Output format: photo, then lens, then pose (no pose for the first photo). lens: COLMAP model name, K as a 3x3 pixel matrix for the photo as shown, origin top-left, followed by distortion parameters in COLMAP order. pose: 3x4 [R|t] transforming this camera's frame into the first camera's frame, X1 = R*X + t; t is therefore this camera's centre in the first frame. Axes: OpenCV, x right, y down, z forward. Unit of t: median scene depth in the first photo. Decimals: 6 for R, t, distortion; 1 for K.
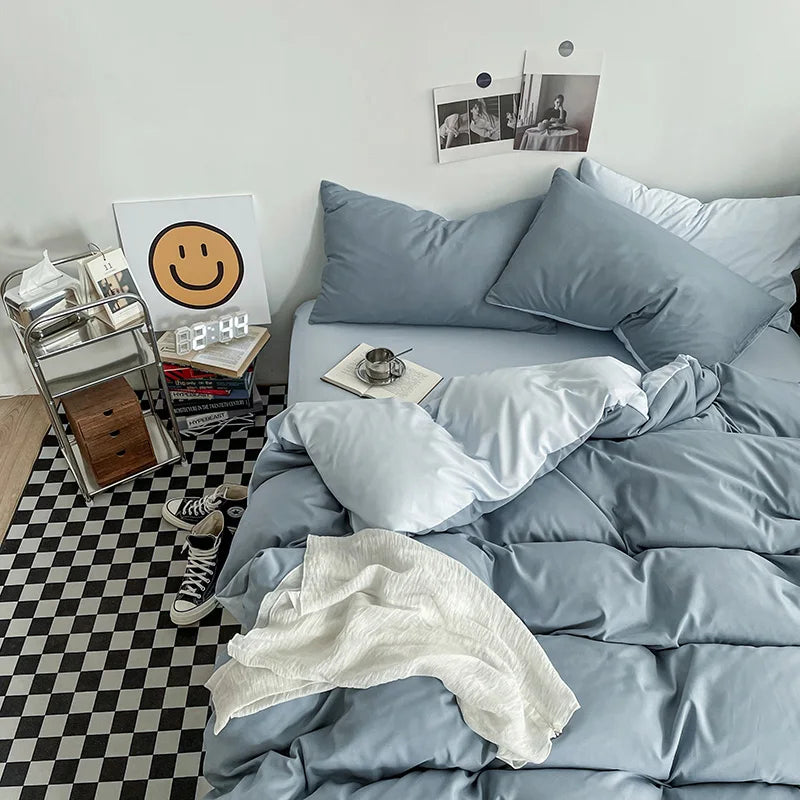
lens RADIAL K [[770.2, 0, 433.0], [0, 770.2, 388.3], [0, 0, 1]] dist [0.041109, -0.072510]
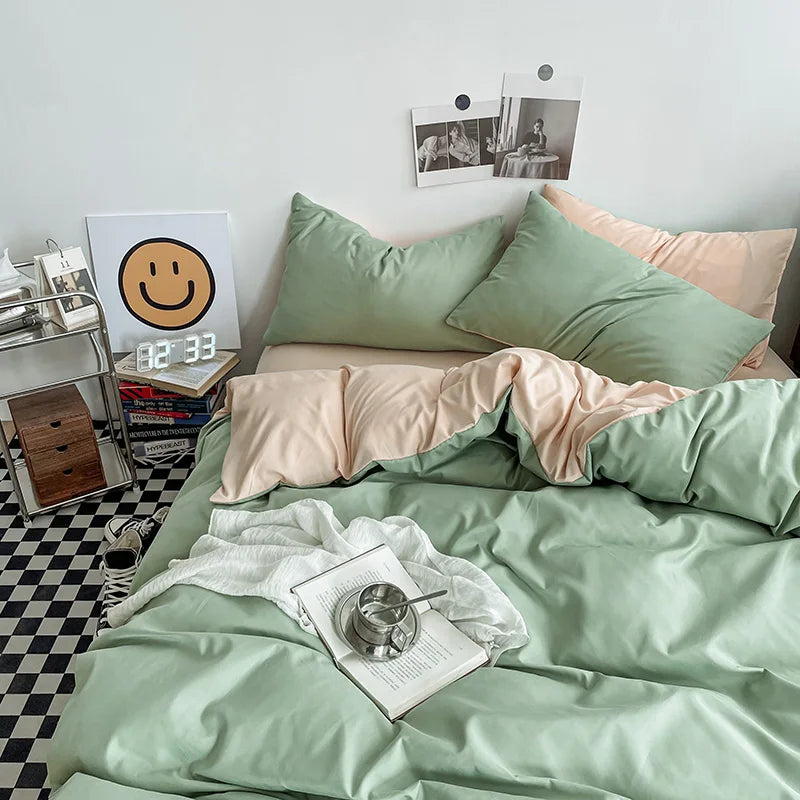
lens RADIAL K [[770.2, 0, 433.0], [0, 770.2, 388.3], [0, 0, 1]] dist [0.041109, -0.072510]
pose [[0.999052, 0.034894, -0.026027, 0.063402], [-0.038329, 0.988553, -0.145921, 0.107417], [0.020637, 0.146780, 0.988954, 0.066099]]
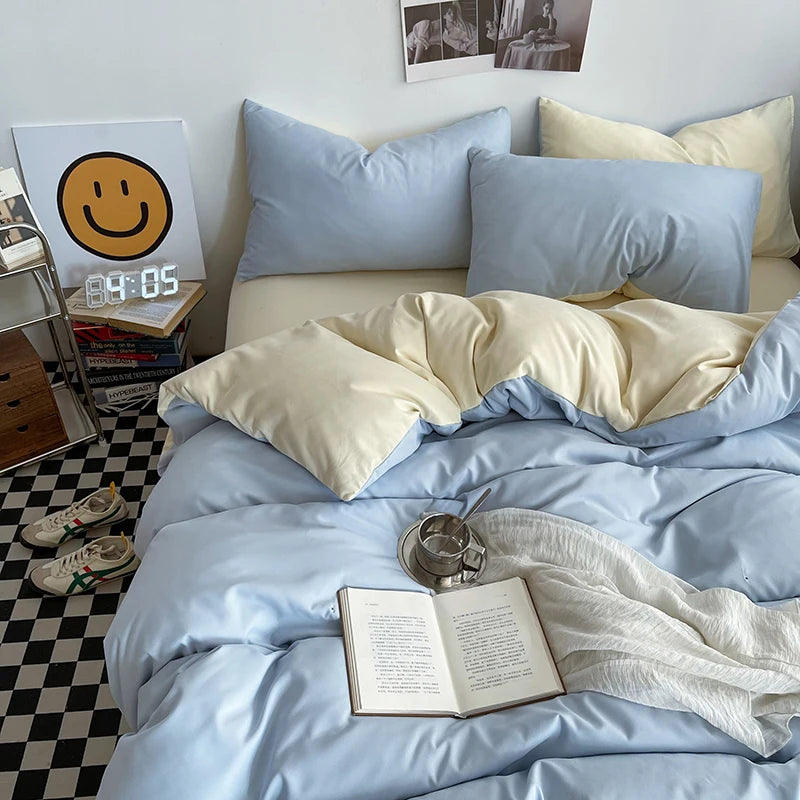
lens RADIAL K [[783.6, 0, 428.5], [0, 783.6, 397.8], [0, 0, 1]] dist [-0.011318, 0.013657]
pose [[0.999170, -0.001920, 0.040701, -0.003028], [0.002000, 0.999996, -0.001916, 0.055030], [-0.040697, 0.001996, 0.999170, 0.151139]]
